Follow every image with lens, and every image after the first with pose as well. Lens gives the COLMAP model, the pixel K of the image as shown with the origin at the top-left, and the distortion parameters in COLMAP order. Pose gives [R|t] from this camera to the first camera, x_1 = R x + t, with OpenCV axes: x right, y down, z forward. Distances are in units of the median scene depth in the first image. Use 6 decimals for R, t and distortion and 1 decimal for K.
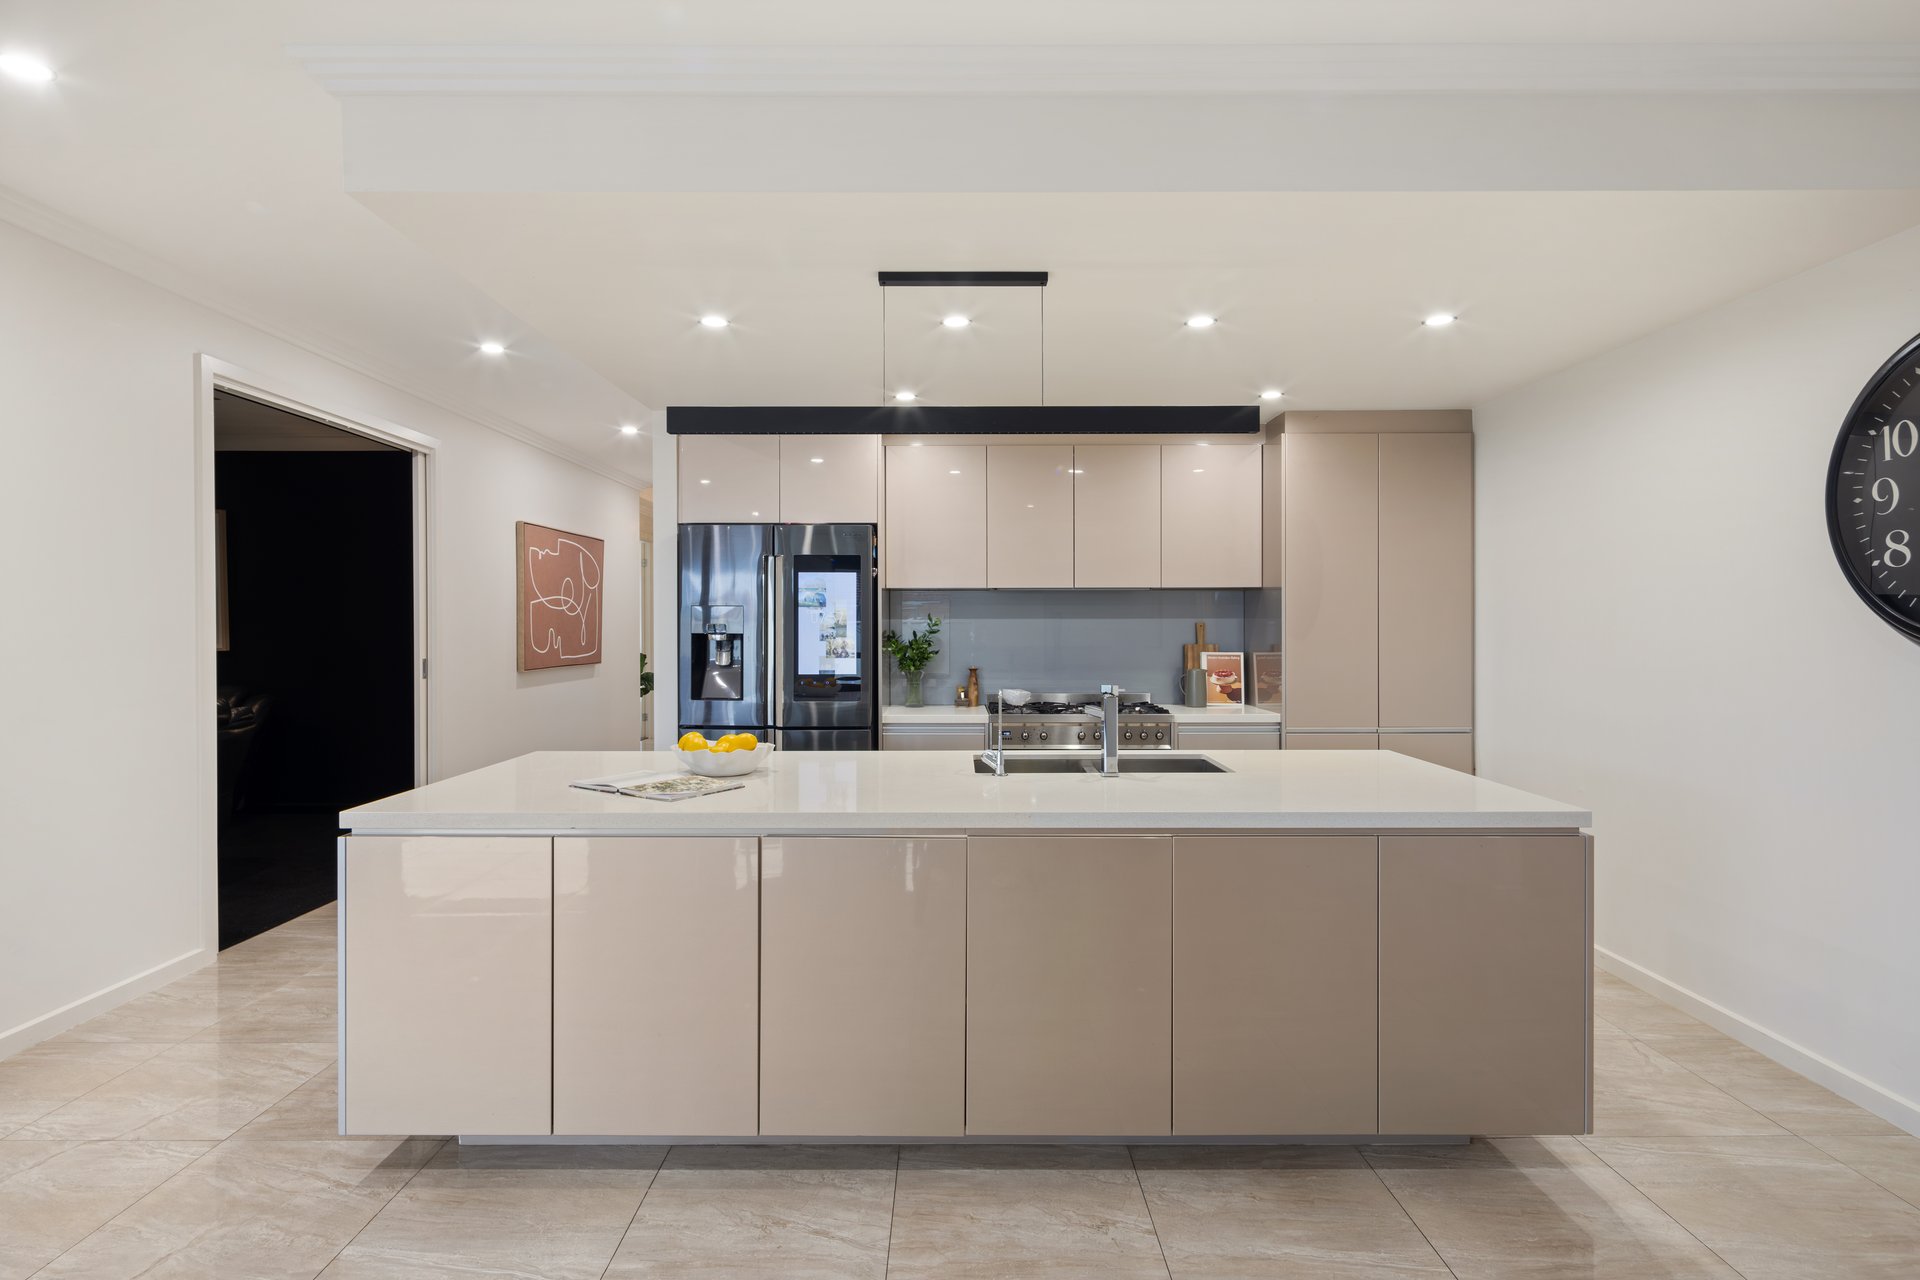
lens RADIAL K [[959.6, 0, 956.9], [0, 959.6, 625.3], [0, 0, 1]] dist [0.000768, -0.000989]
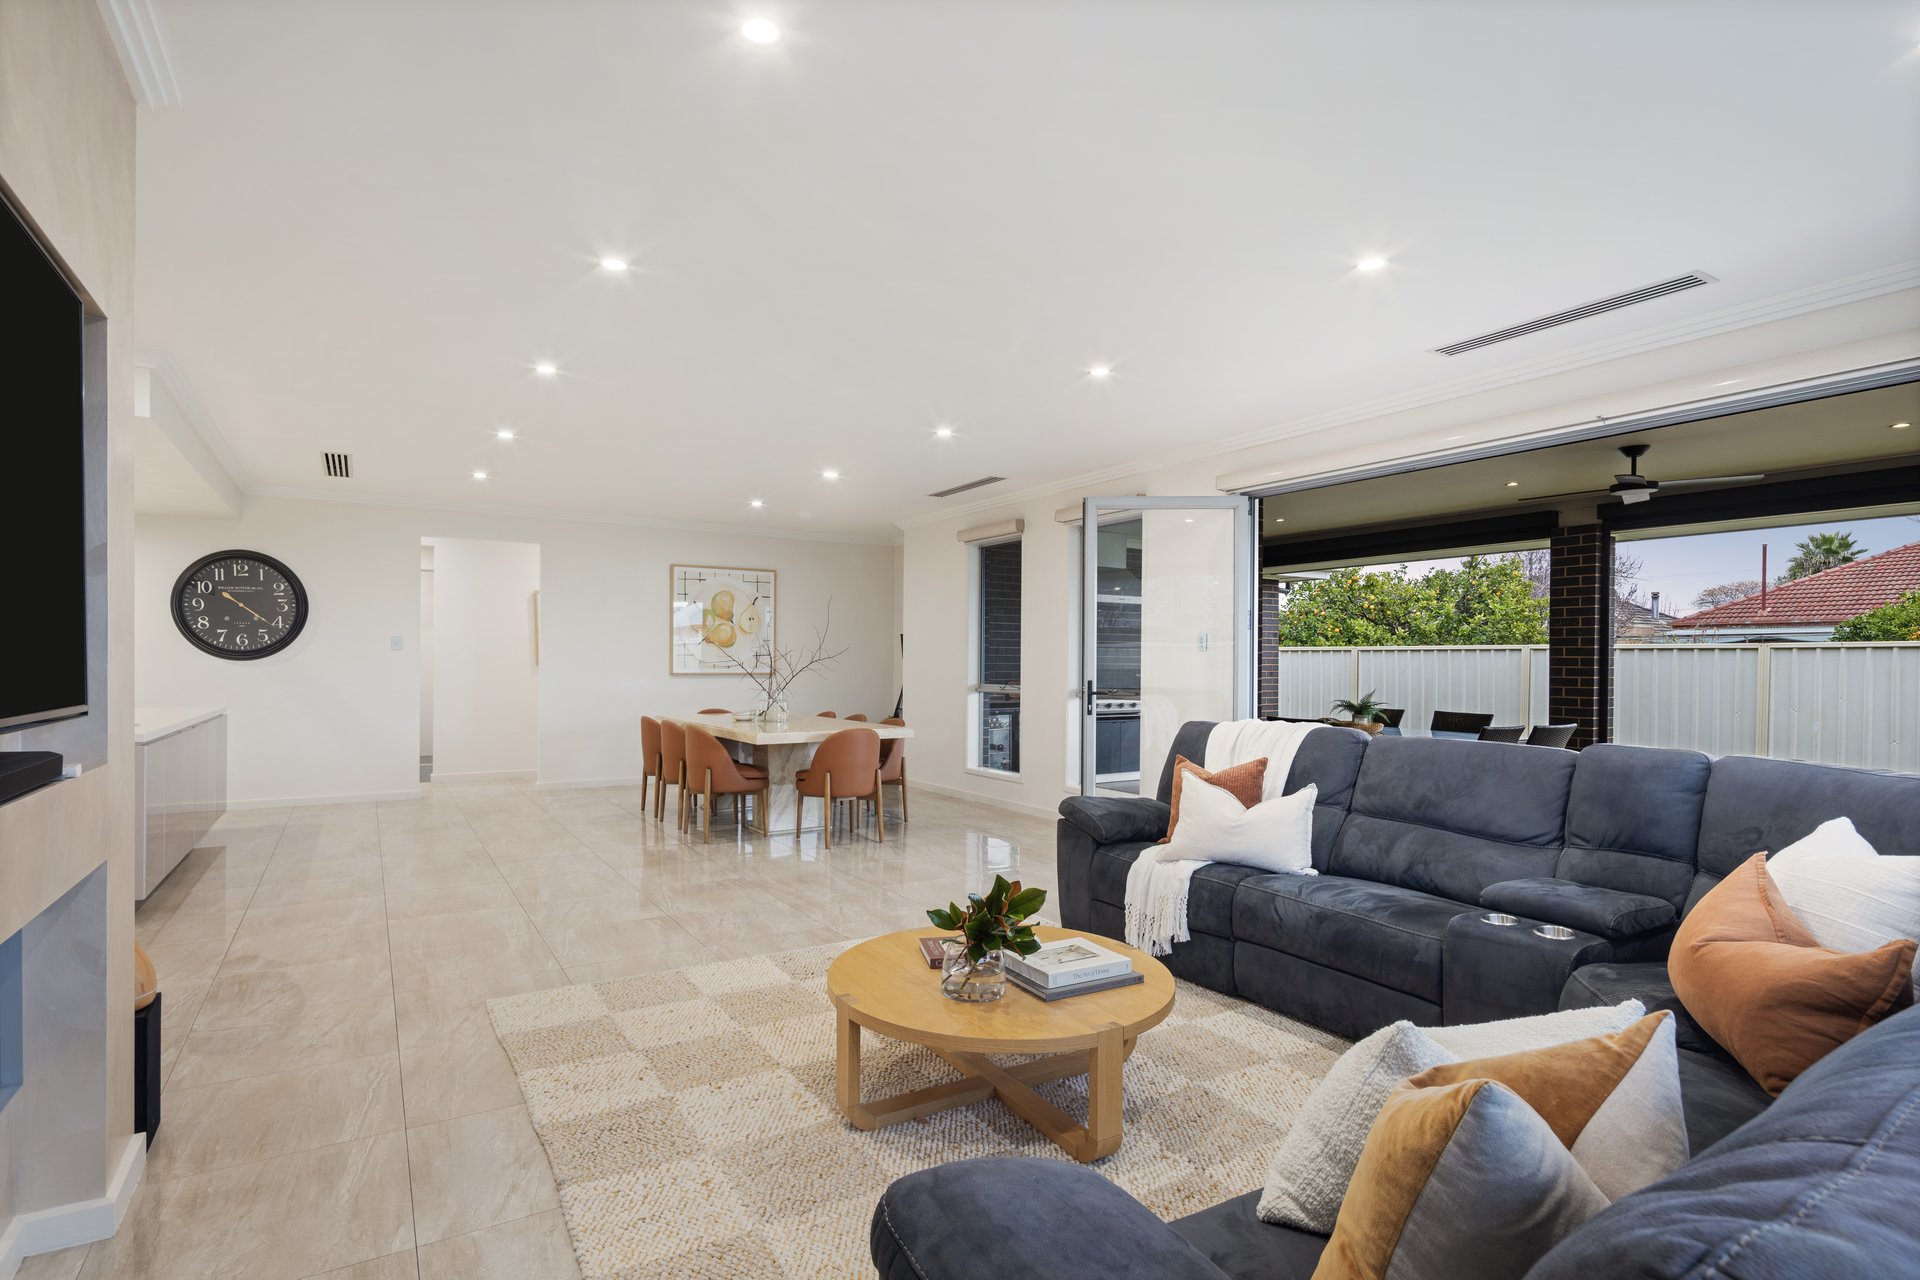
lens RADIAL K [[938.7, 0, 944.1], [0, 938.7, 671.5], [0, 0, 1]] dist [0.002446, -0.000065]
pose [[-0.522665, -0.008003, 0.852500, -1.591537], [-0.005055, 0.999967, 0.006288, 0.025769], [-0.852523, -0.001023, -0.522689, 0.314831]]
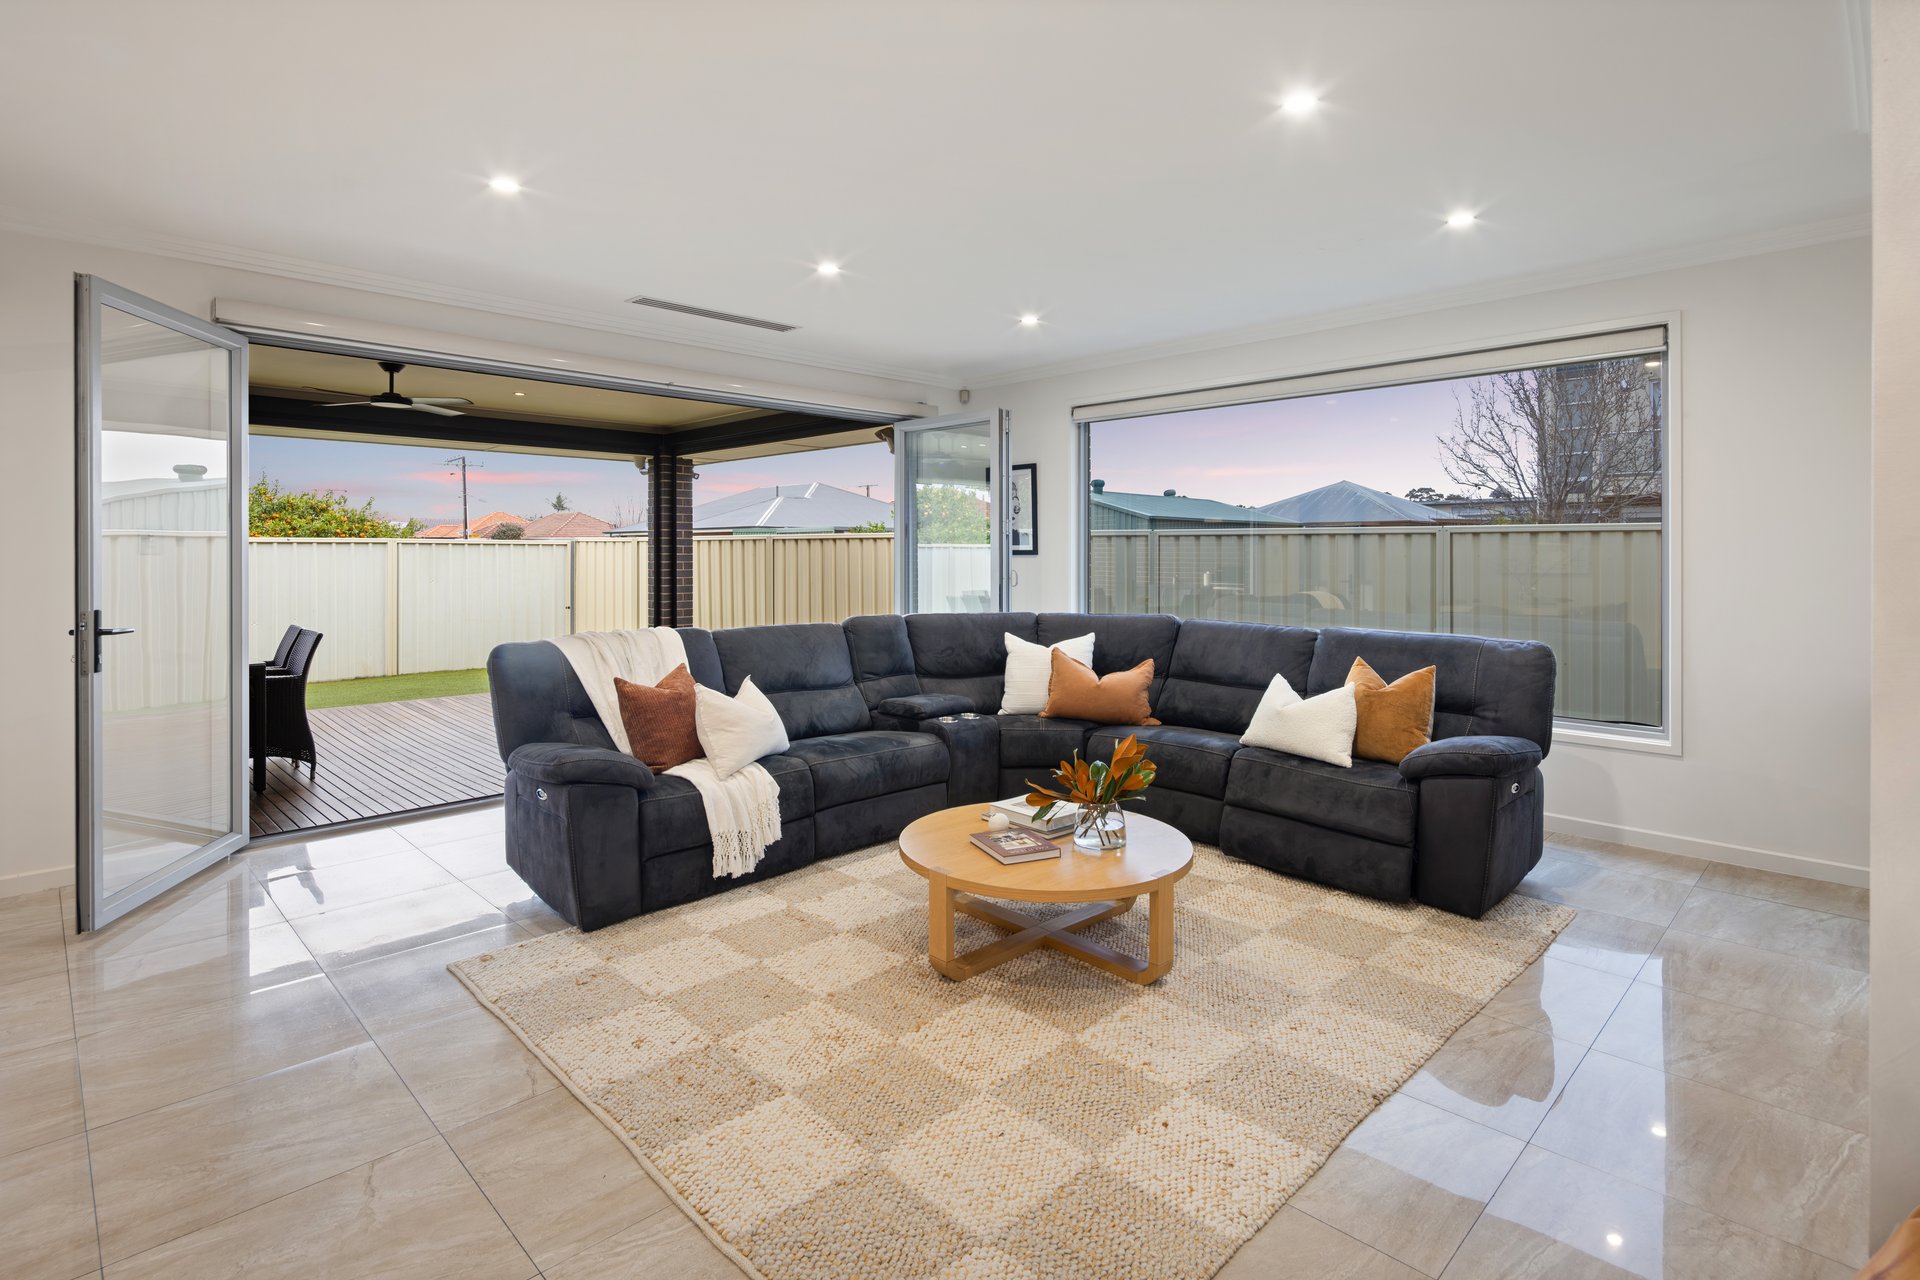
lens RADIAL K [[942.8, 0, 947.4], [0, 942.8, 555.1], [0, 0, 1]] dist [0.004097, -0.001643]
pose [[-0.718694, 0.005755, -0.695303, -0.536106], [0.002660, 0.999981, 0.005527, 0.000906], [0.695322, 0.002123, -0.718696, 0.434456]]
